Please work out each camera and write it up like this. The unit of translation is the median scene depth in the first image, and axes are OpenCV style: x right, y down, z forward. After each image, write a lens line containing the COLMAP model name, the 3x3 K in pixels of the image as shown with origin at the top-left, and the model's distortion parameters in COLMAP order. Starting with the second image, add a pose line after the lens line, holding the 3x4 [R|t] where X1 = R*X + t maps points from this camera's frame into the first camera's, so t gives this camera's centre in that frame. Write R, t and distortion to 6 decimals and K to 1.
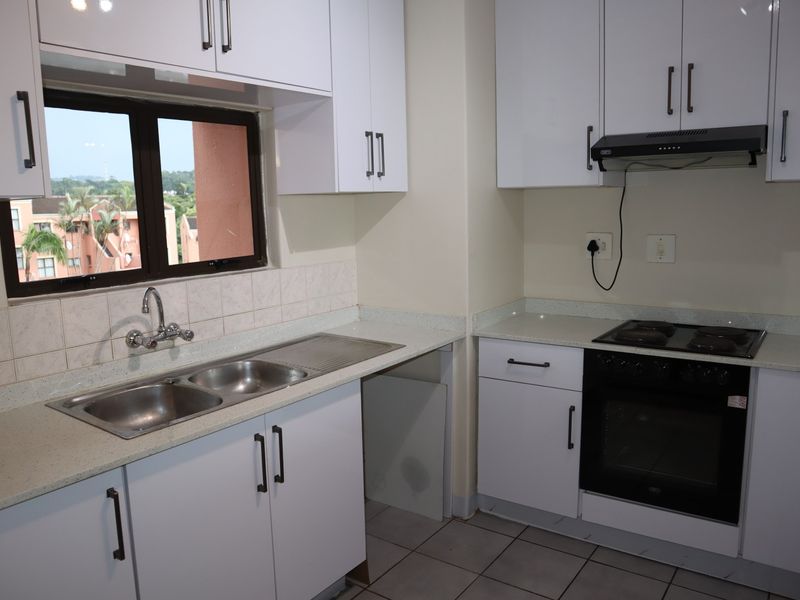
lens RADIAL K [[618.1, 0, 400.0], [0, 618.1, 300.0], [0, 0, 1]] dist [-0.130766, 0.080034]
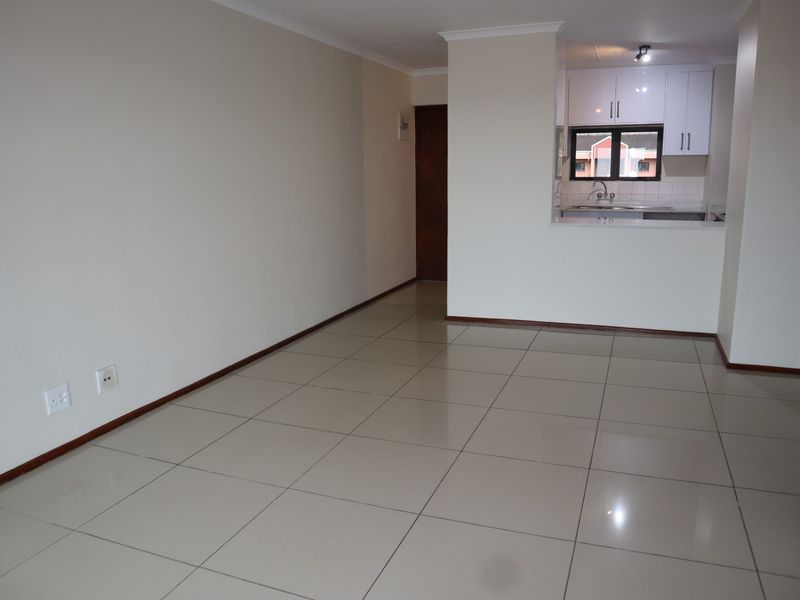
lens RADIAL K [[618.1, 0, 400.0], [0, 618.1, 300.0], [0, 0, 1]] dist [-0.130766, 0.080034]
pose [[0.253100, 0.217593, -0.942653, 2.321362], [-0.132260, 0.973012, 0.189089, 0.117000], [0.958357, 0.076817, 0.275048, -0.924613]]
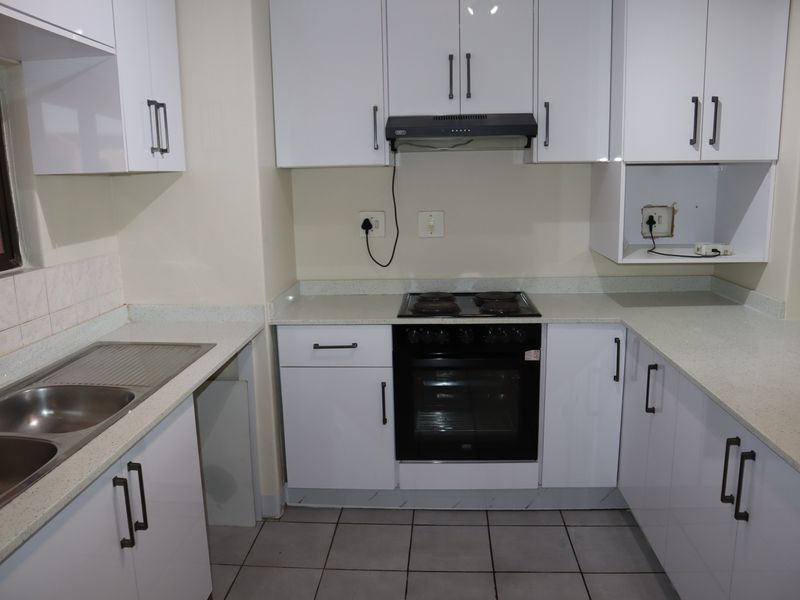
lens RADIAL K [[618.1, 0, 400.0], [0, 618.1, 300.0], [0, 0, 1]] dist [-0.130766, 0.080034]
pose [[0.848938, -0.094628, 0.519952, -0.213774], [0.078977, 0.995507, 0.052228, -0.014212], [-0.522558, -0.003274, 0.852597, 0.105286]]
